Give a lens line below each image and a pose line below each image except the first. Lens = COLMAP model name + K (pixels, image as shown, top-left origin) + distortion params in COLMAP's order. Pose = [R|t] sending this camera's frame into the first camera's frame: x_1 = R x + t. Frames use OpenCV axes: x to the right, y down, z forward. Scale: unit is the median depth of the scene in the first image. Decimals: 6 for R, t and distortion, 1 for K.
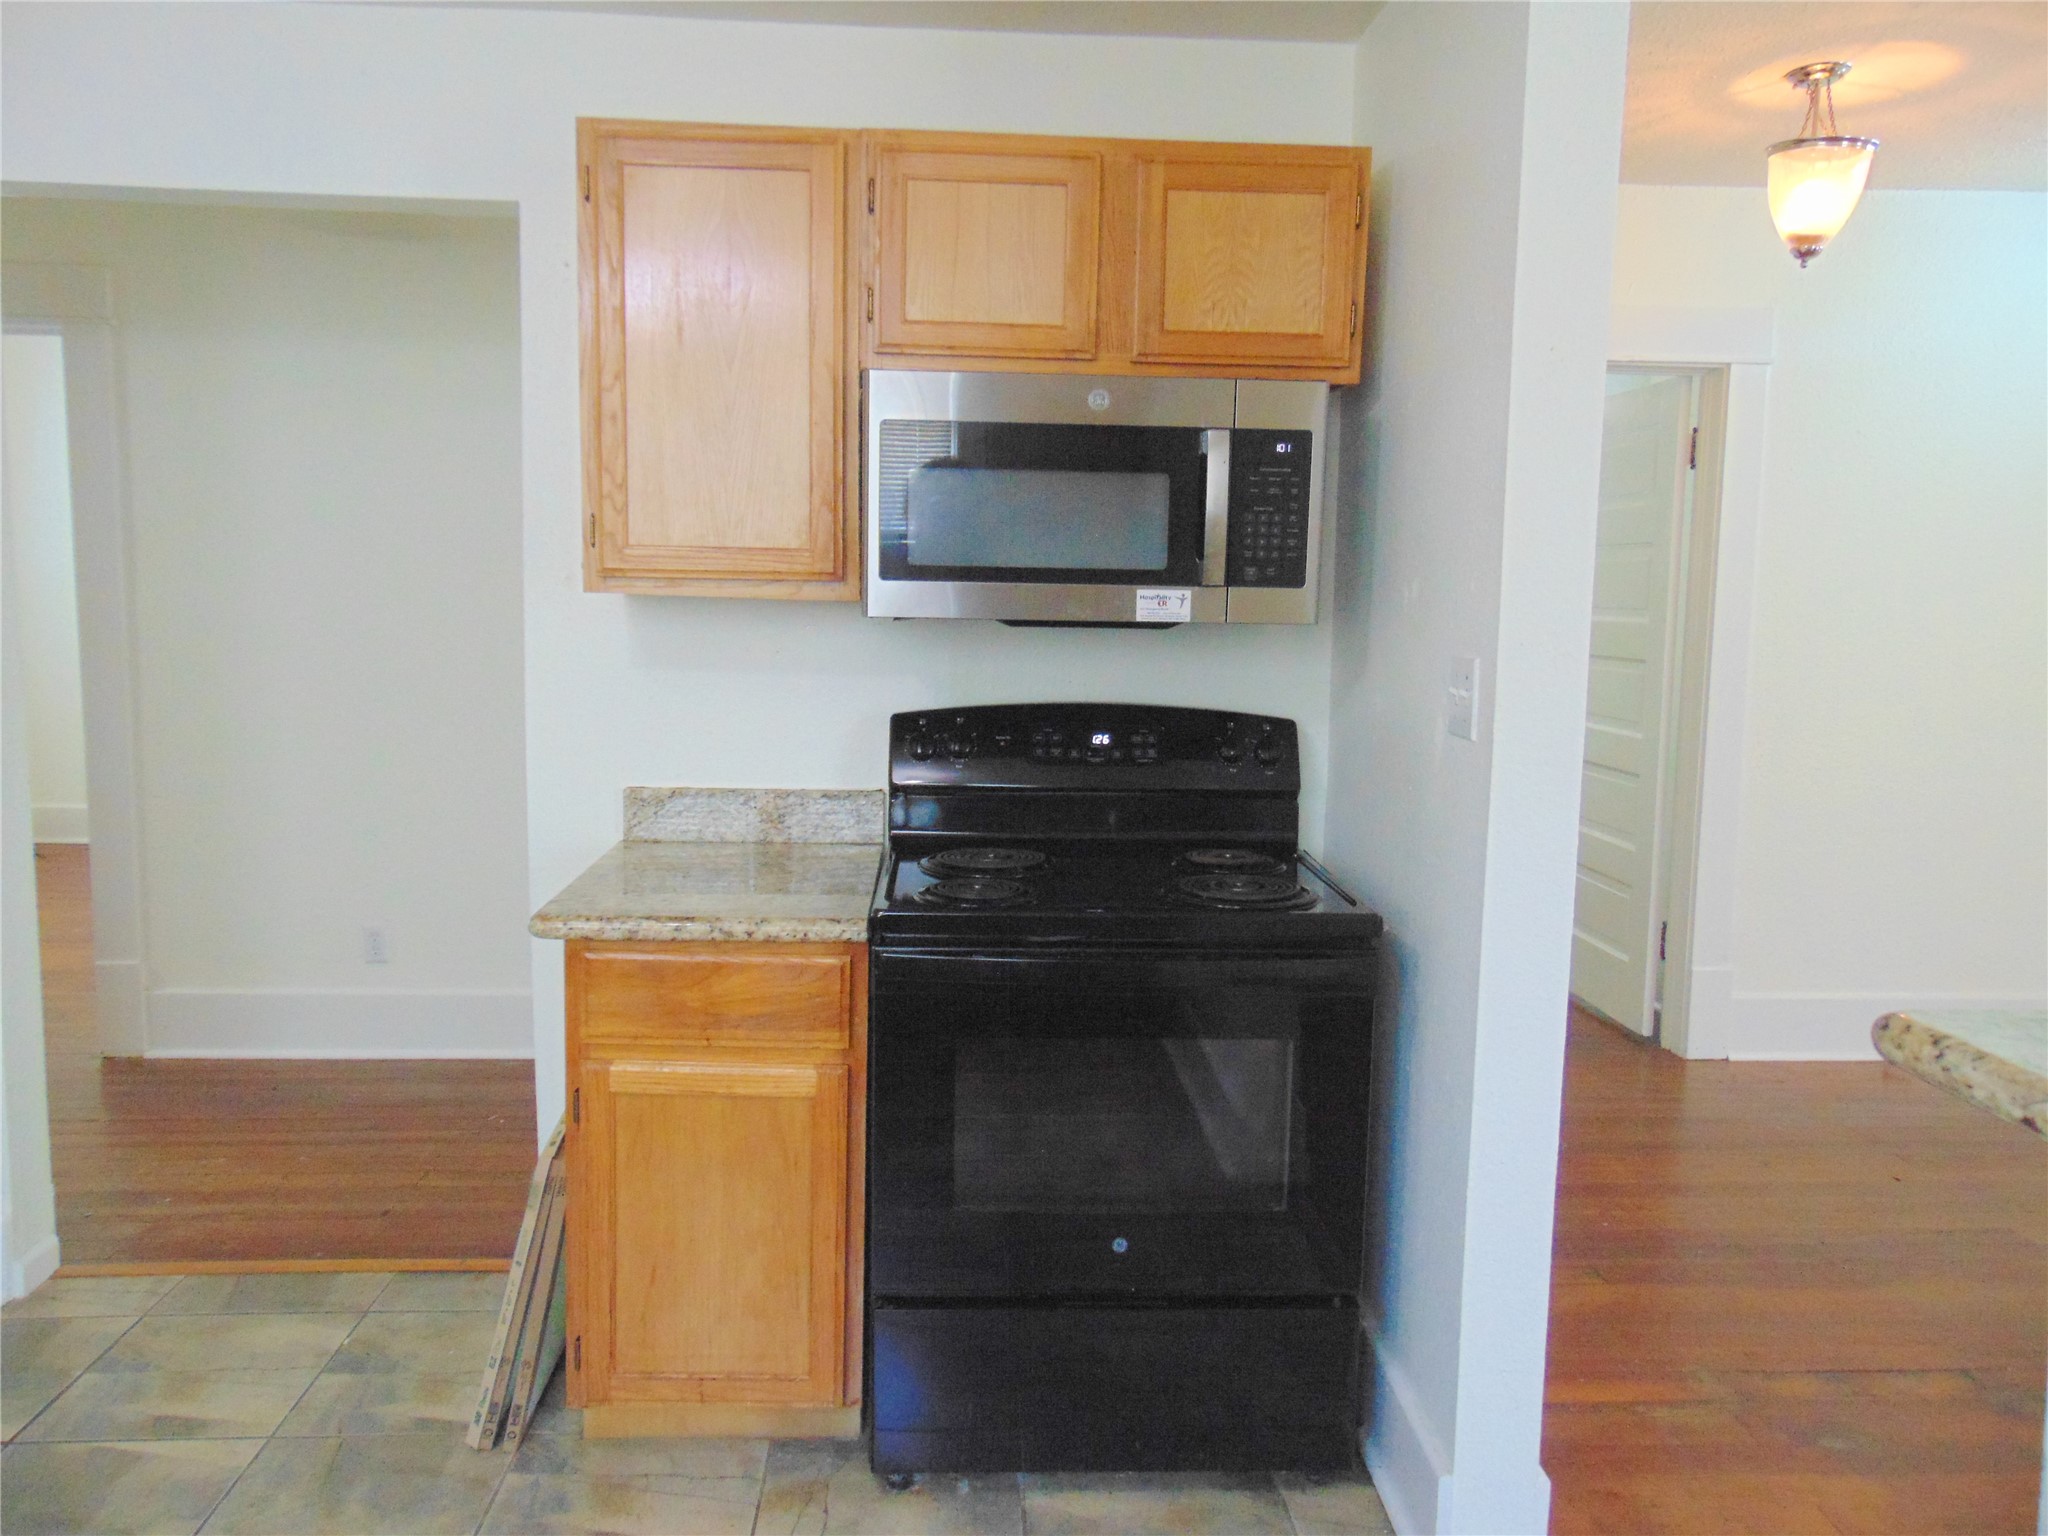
lens RADIAL K [[1544.4, 0, 1017.2], [0, 1544.4, 777.2], [0, 0, 1]] dist [-0.033160, 0.081395]
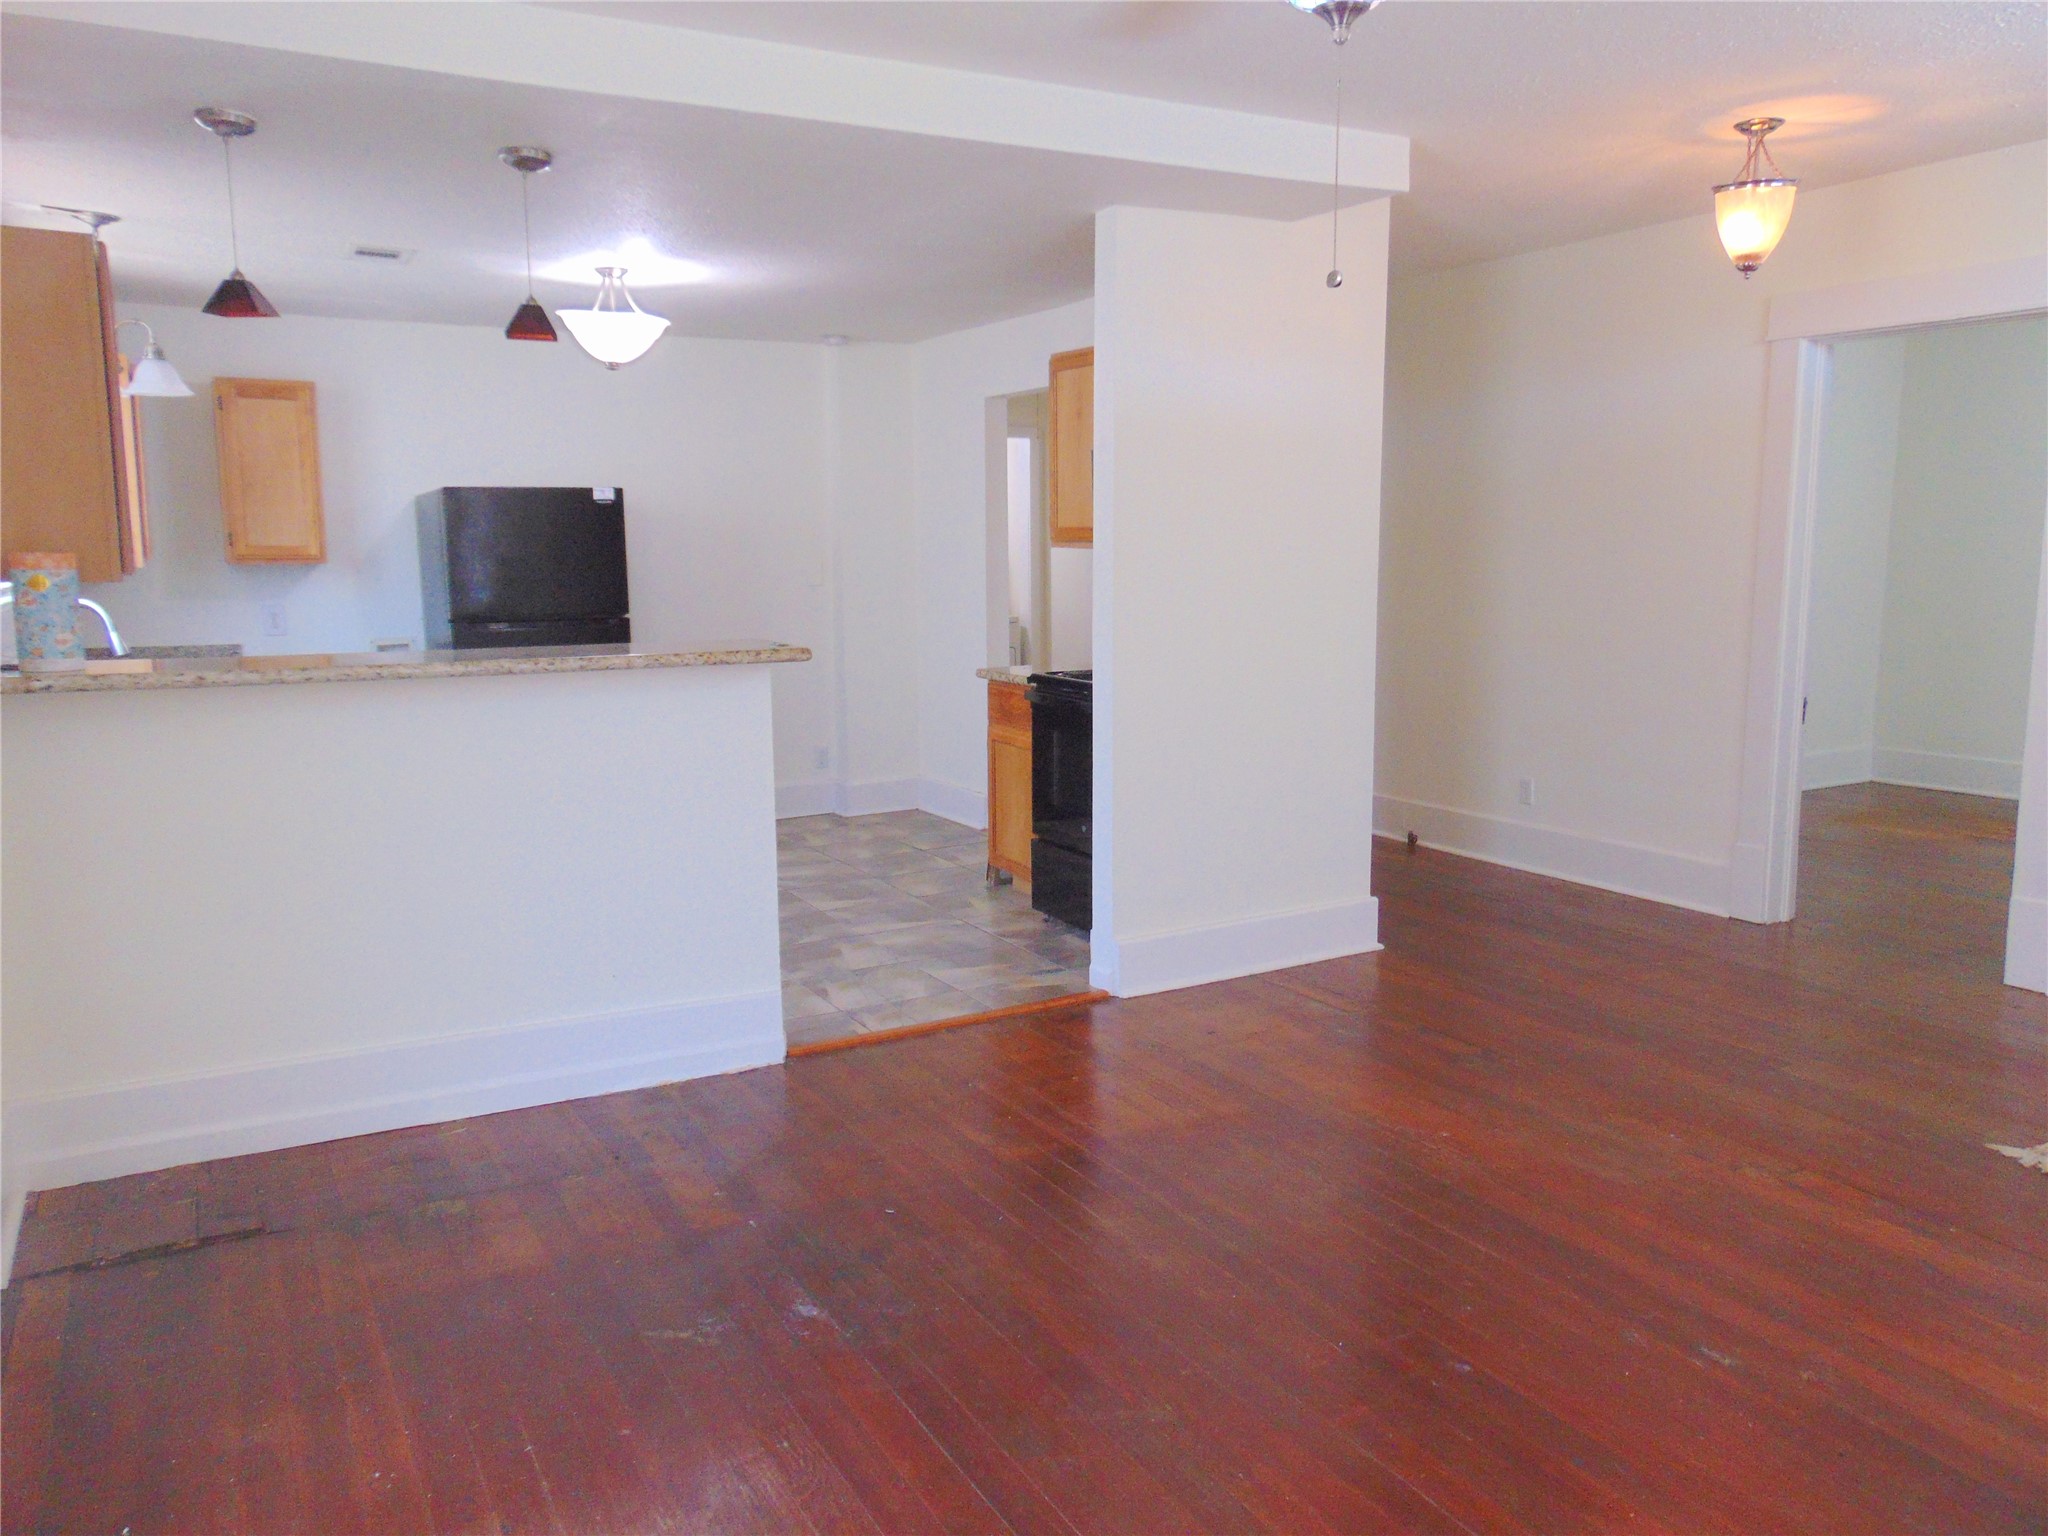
lens RADIAL K [[1544.9, 0, 1020.3], [0, 1544.9, 770.4], [0, 0, 1]] dist [-0.002188, 0.083058]
pose [[0.443063, 0.108505, -0.889900, 1.934068], [-0.091049, 0.992962, 0.075740, 0.051115], [0.891855, 0.047467, 0.449824, -0.121499]]
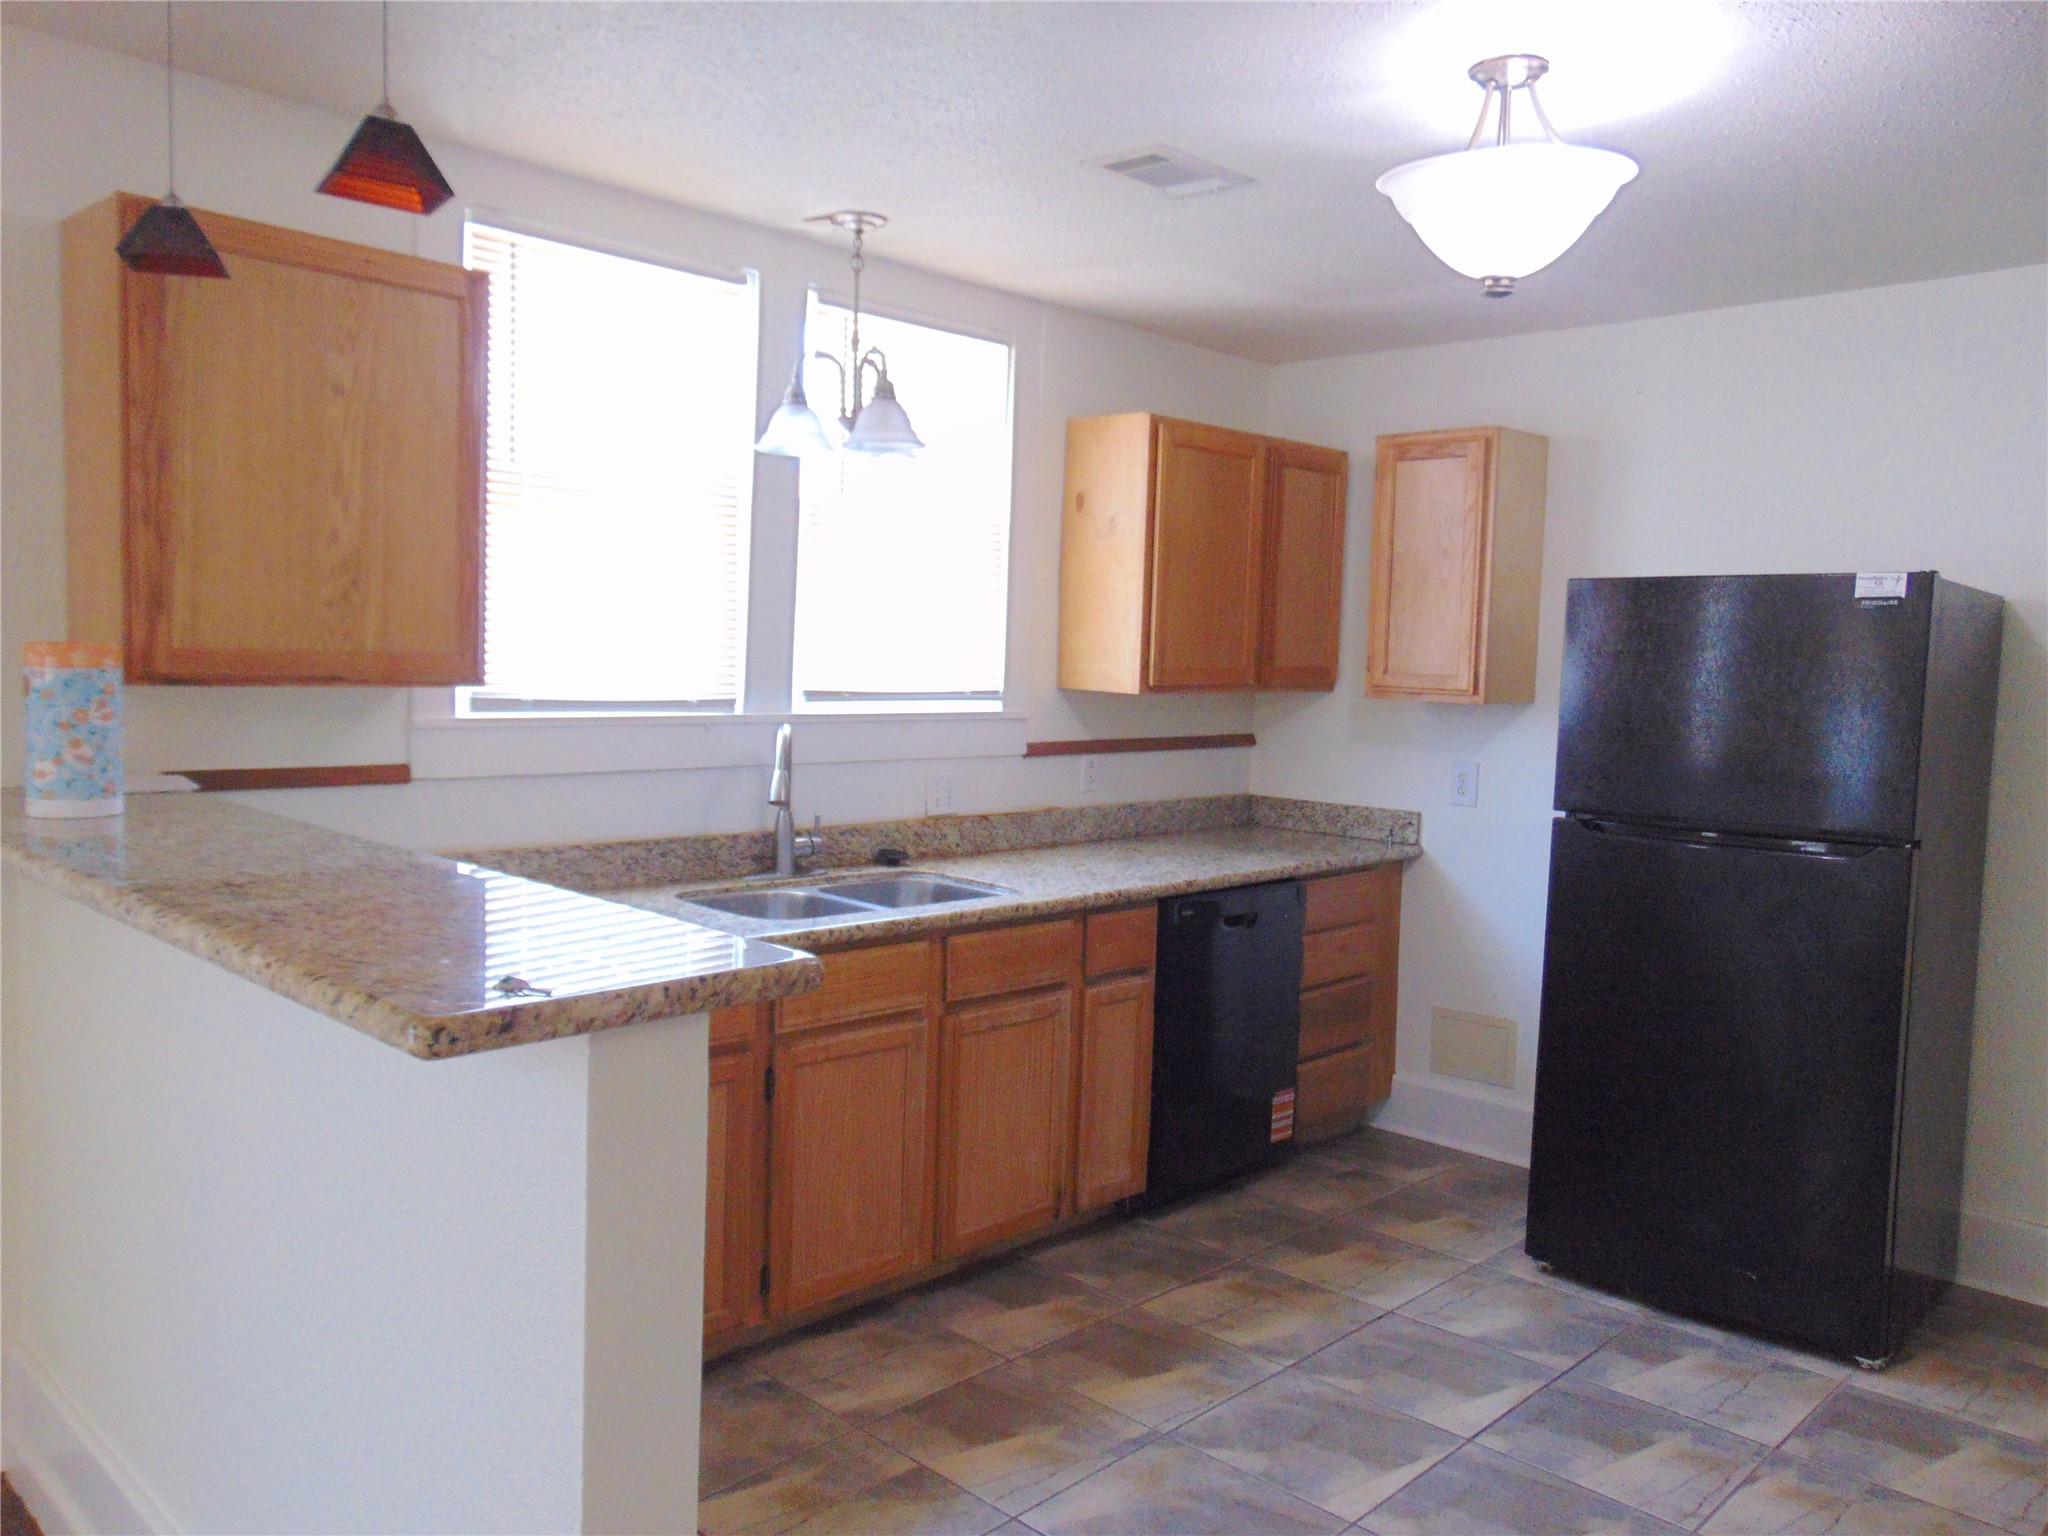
lens RADIAL K [[1544.4, 0, 1017.2], [0, 1544.4, 777.2], [0, 0, 1]] dist [-0.033160, 0.081395]
pose [[-0.730632, 0.012069, -0.682665, 0.570481], [-0.123607, 0.980985, 0.149634, -0.102698], [0.671490, 0.193710, -0.715247, 0.876580]]
